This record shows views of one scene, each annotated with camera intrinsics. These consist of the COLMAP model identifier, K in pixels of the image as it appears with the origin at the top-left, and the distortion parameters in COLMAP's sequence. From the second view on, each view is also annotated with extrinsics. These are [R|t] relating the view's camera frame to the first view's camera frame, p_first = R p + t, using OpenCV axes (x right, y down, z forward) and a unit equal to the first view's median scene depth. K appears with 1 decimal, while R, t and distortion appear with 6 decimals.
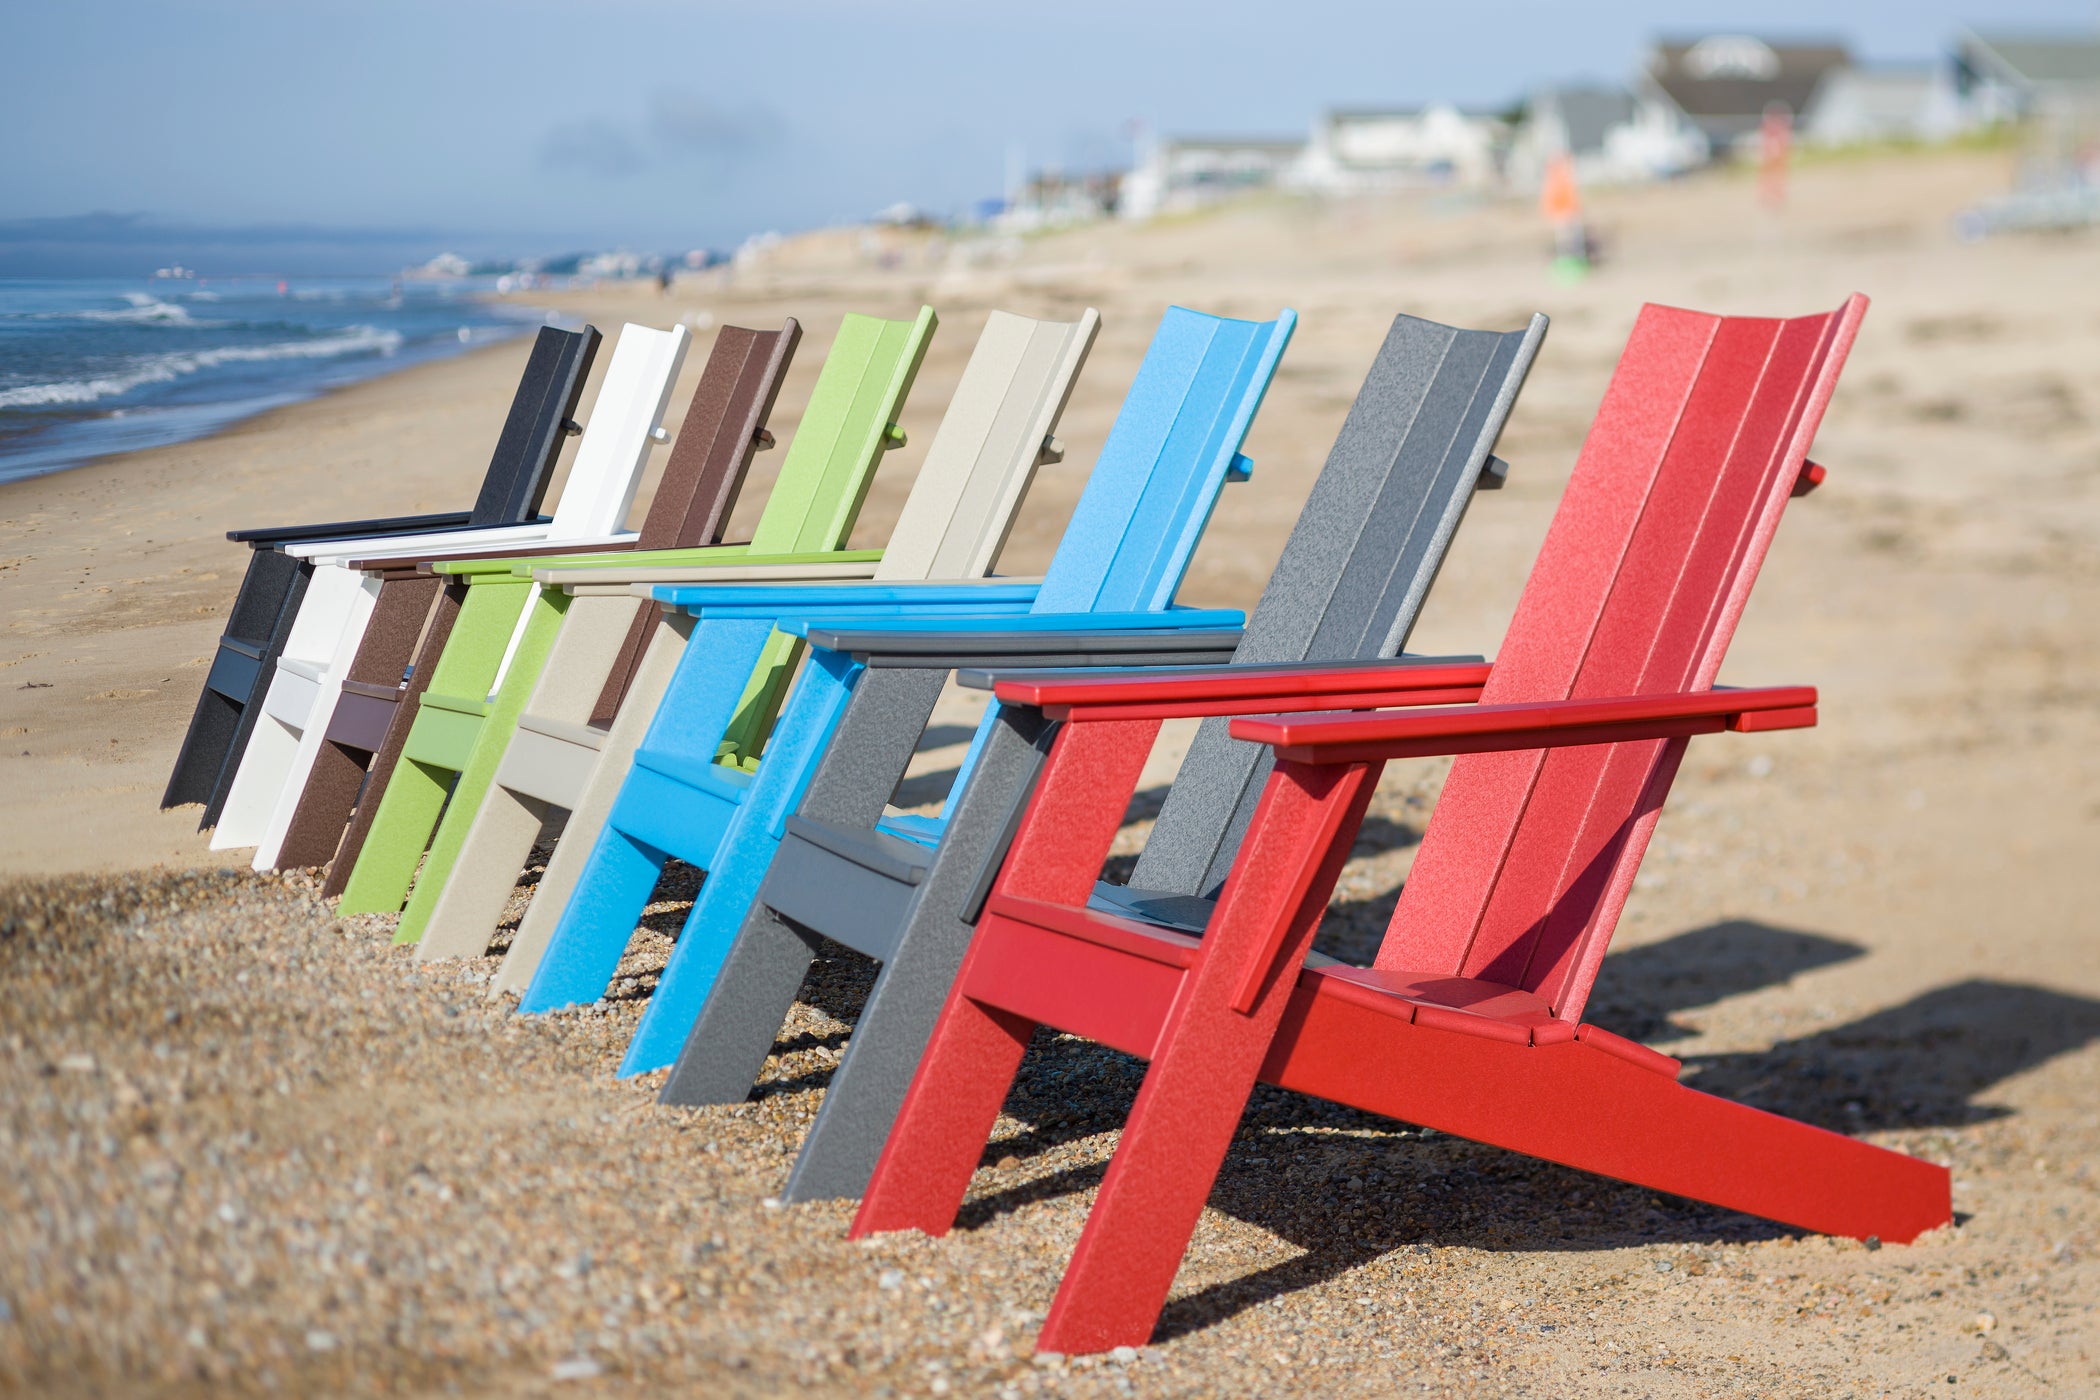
lens RADIAL K [[5385.5, 0, 1051.6], [0, 5385.5, 540.6], [0, 0, 1]] dist [-0.046339, 0.393575]
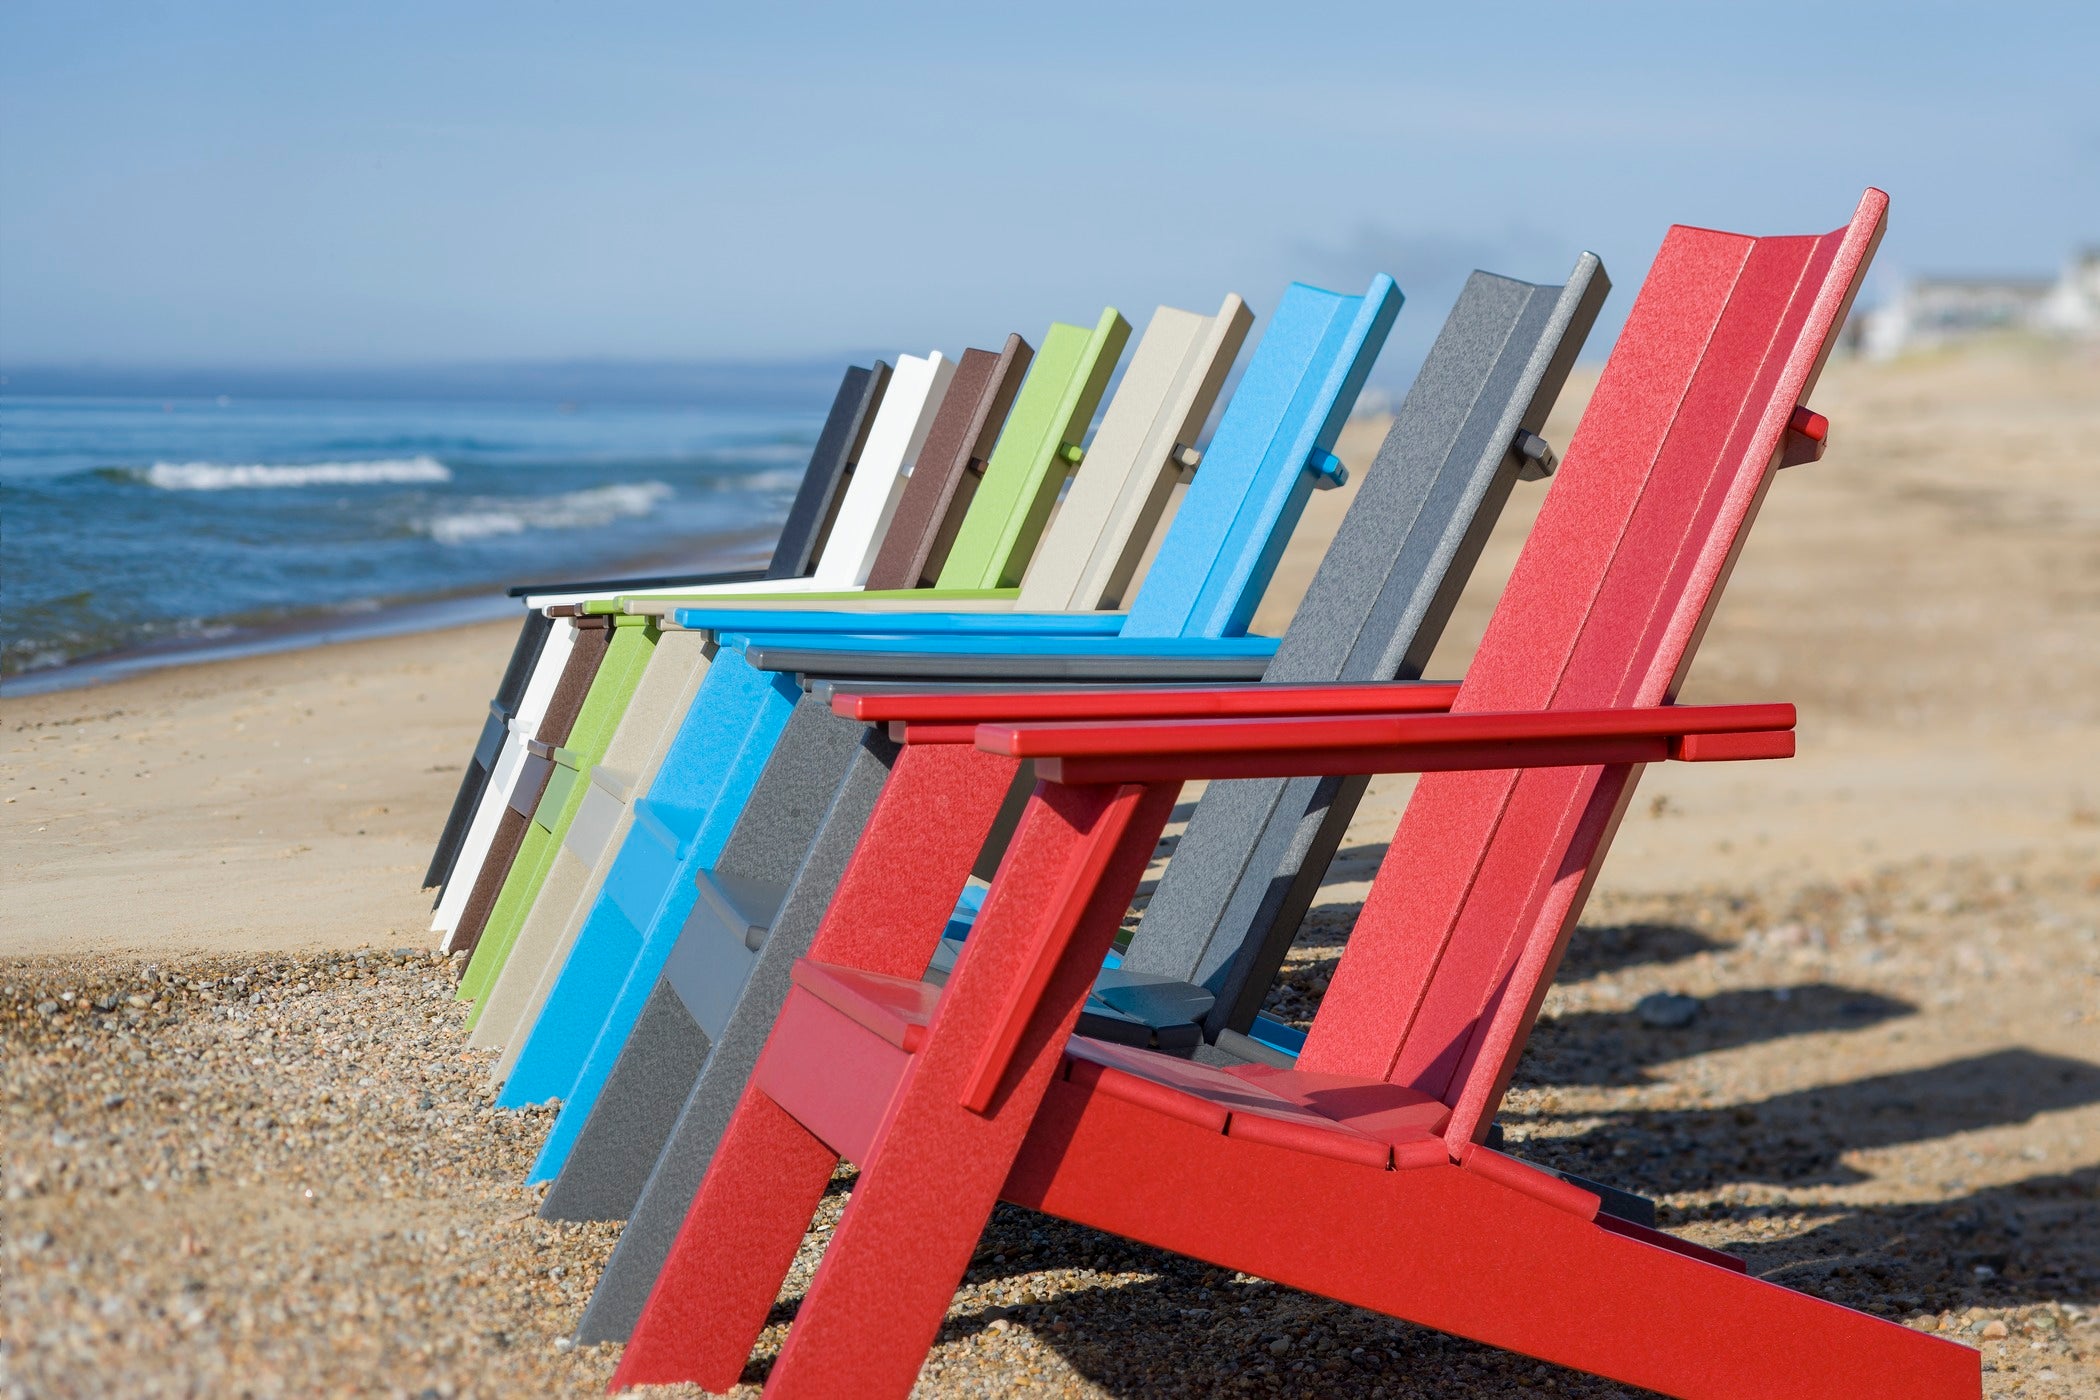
lens RADIAL K [[5385.5, 0, 1051.6], [0, 5385.5, 540.6], [0, 0, 1]] dist [-0.046339, 0.393575]
pose [[0.990090, 0.014798, -0.139655, 0.134622], [-0.018422, 0.999525, -0.024692, 0.023168], [0.139223, 0.027019, 0.989892, 0.223936]]
